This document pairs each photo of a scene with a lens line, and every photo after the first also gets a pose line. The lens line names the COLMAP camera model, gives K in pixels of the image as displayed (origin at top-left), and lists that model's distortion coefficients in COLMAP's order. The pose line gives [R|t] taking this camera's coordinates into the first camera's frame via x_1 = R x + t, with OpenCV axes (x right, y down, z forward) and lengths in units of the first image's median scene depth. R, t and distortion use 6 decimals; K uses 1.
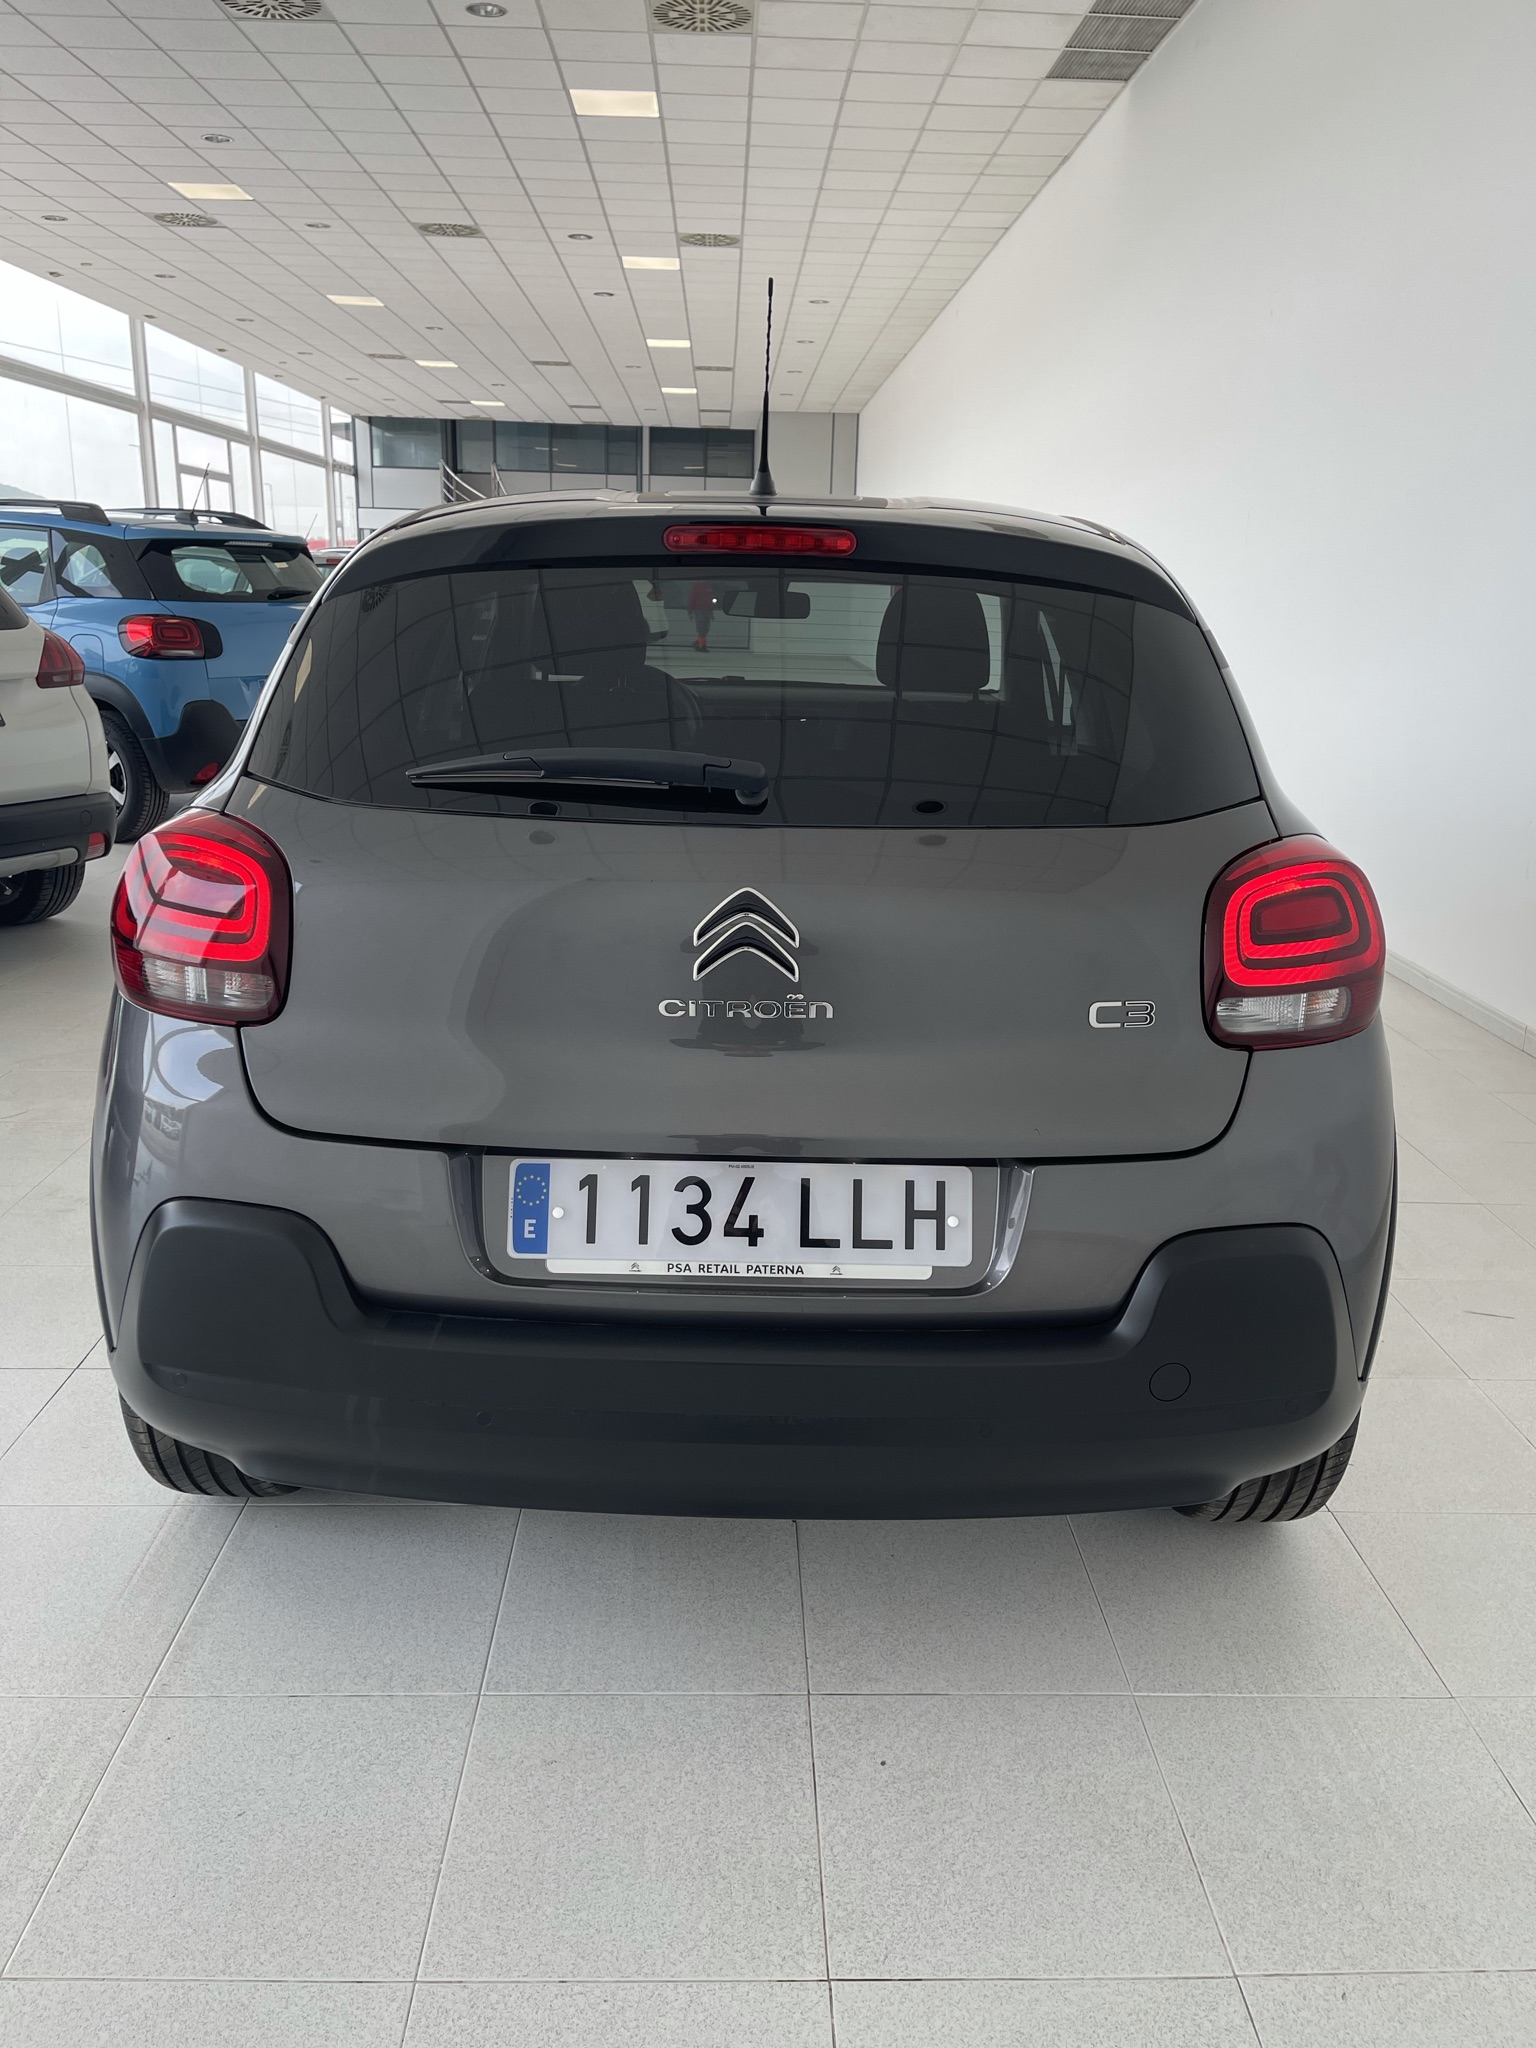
lens RADIAL K [[1541.0, 0, 777.6], [0, 1541.0, 1042.0], [0, 0, 1]] dist [0.068350, -0.105124]
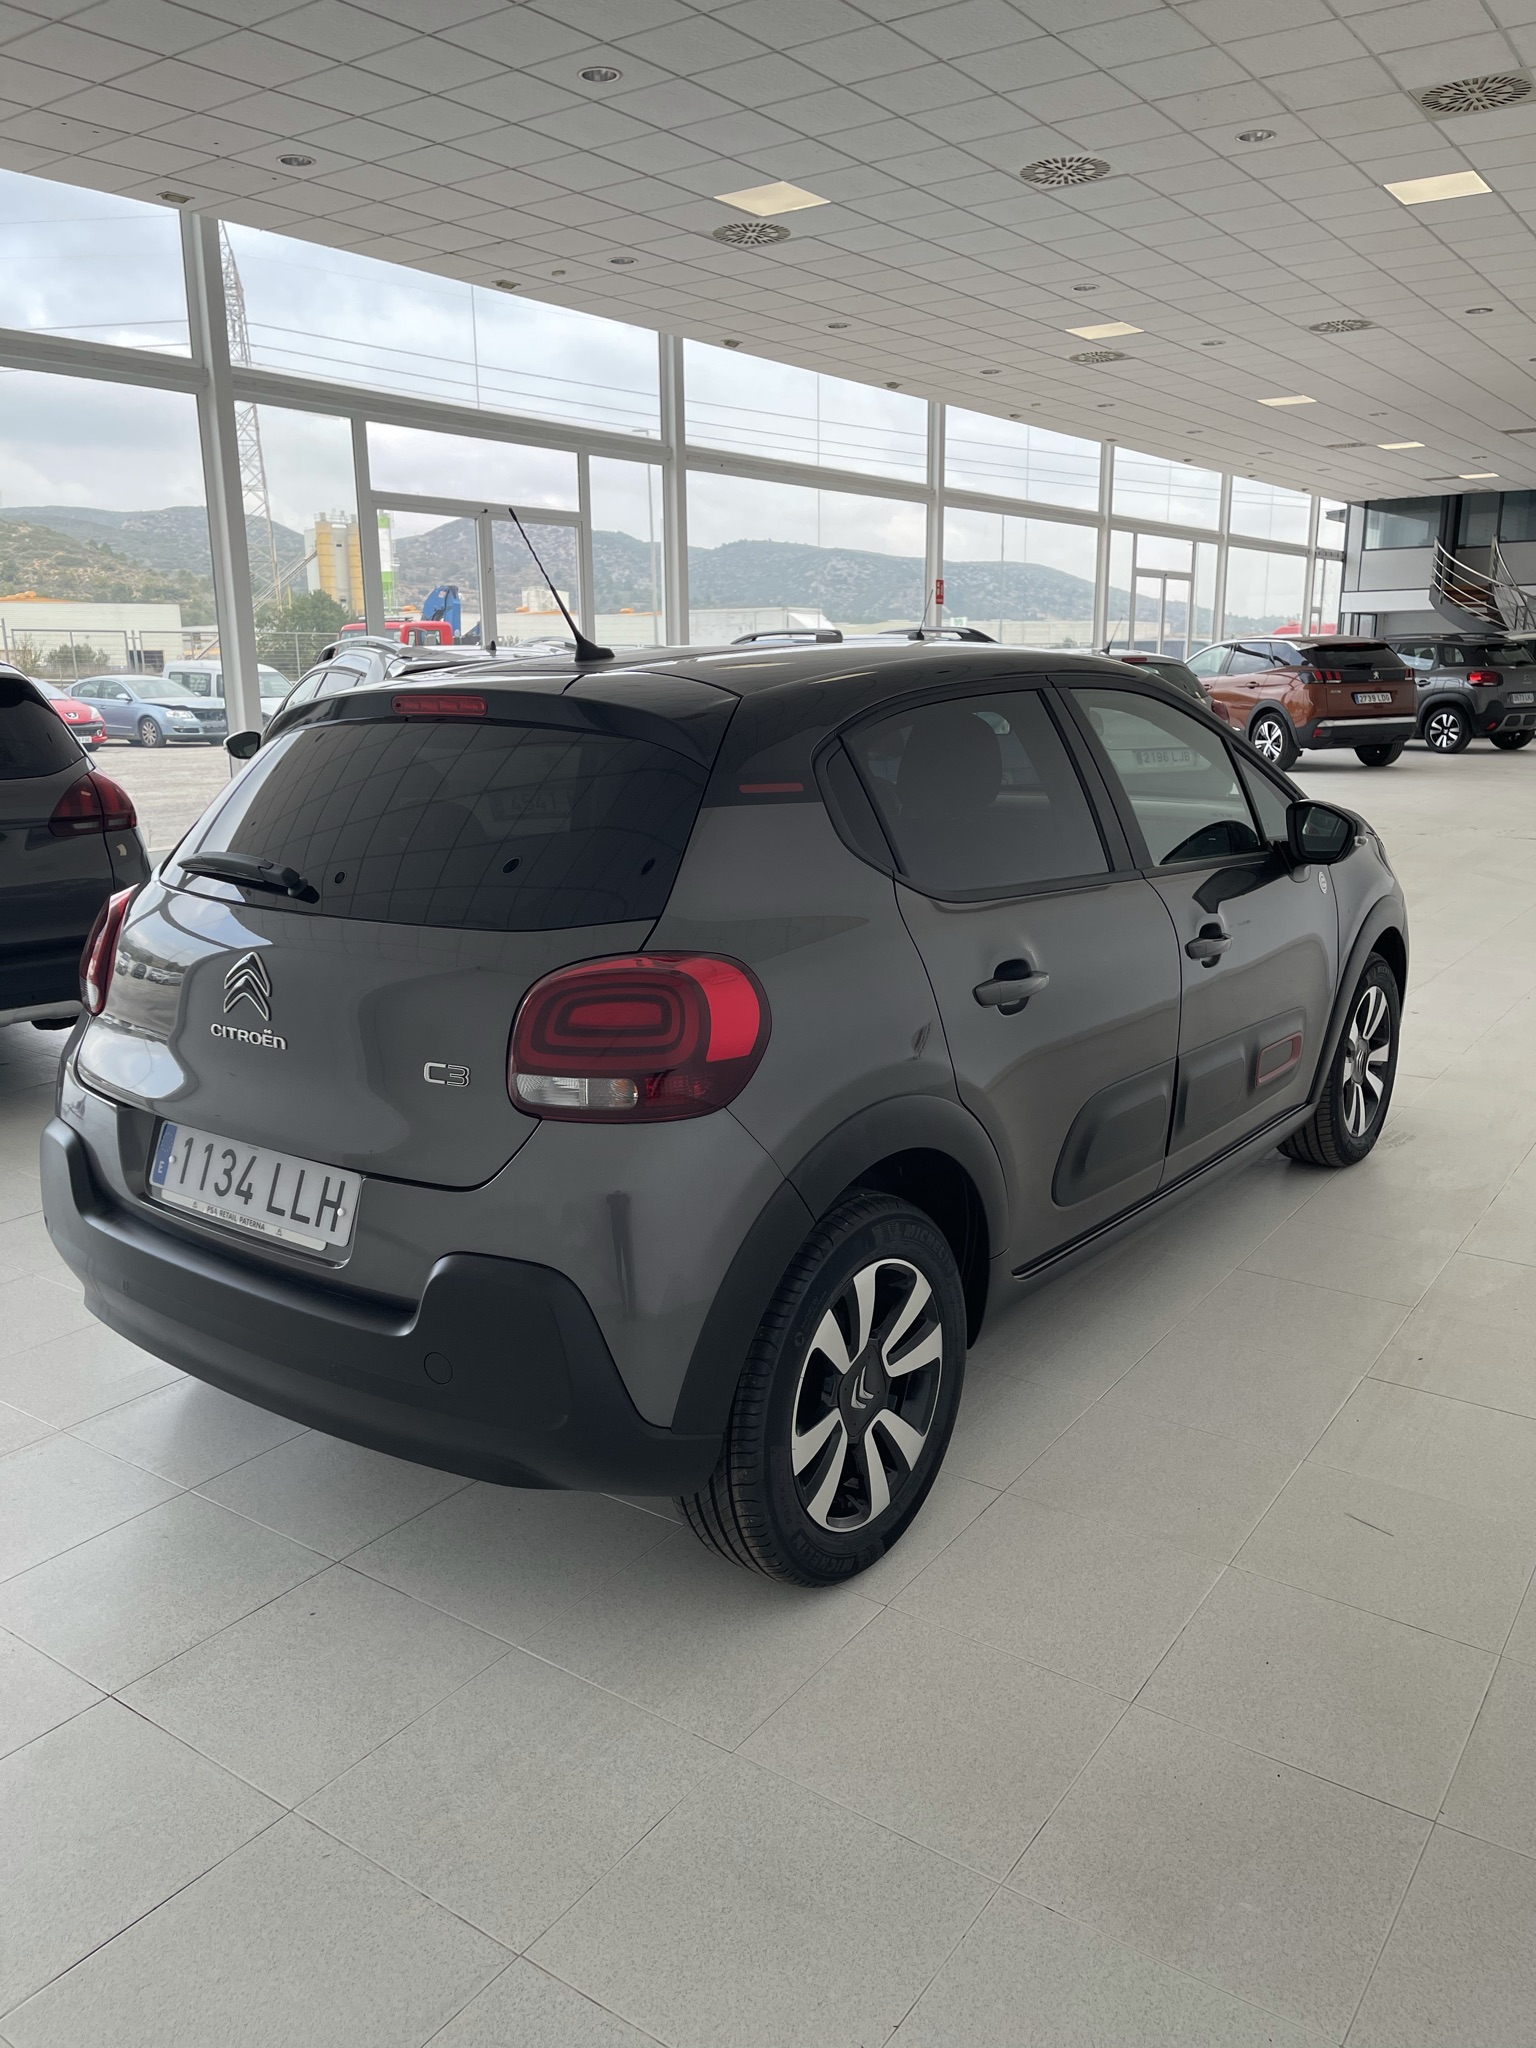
lens RADIAL K [[1541.0, 0, 778.0], [0, 1541.0, 1035.4], [0, 0, 1]] dist [0.068350, -0.105124]
pose [[0.793466, 0.107379, -0.599068, 1.101165], [-0.138493, 0.990346, -0.005920, -0.073385], [0.592648, 0.087664, 0.800677, 0.123576]]
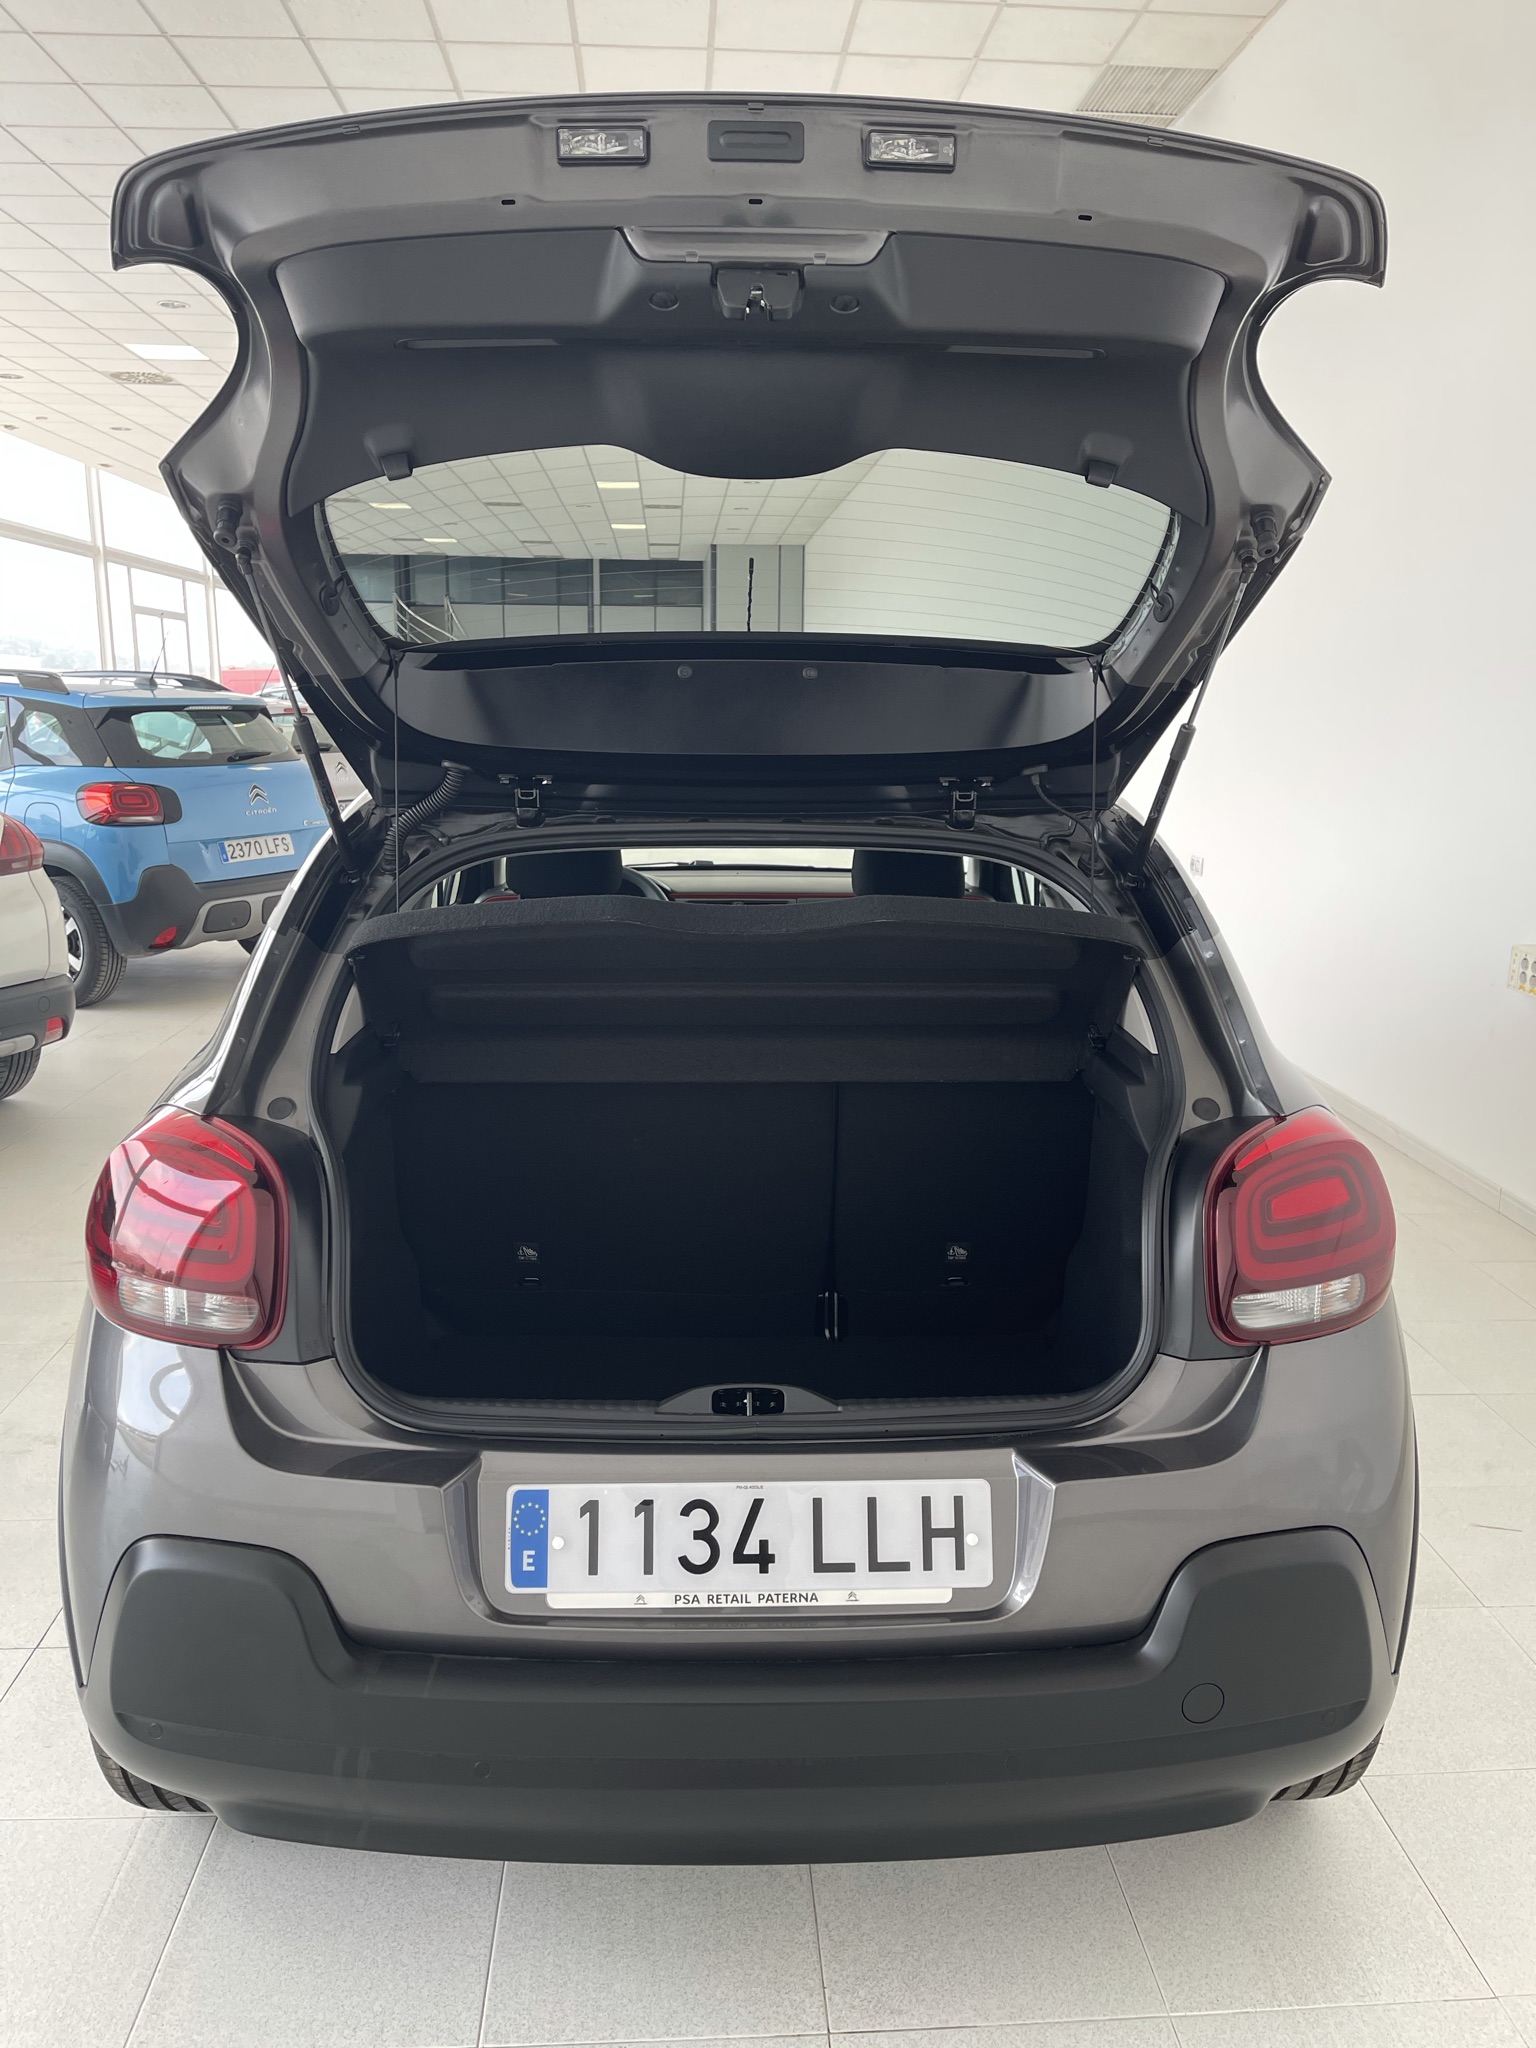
lens RADIAL K [[1541.0, 0, 775.3], [0, 1541.0, 1037.7], [0, 0, 1]] dist [0.068350, -0.105124]
pose [[0.999388, -0.021589, 0.027523, -0.025741], [0.023466, 0.997285, -0.069795, -0.118763], [-0.025941, 0.070398, 0.997182, 0.020128]]
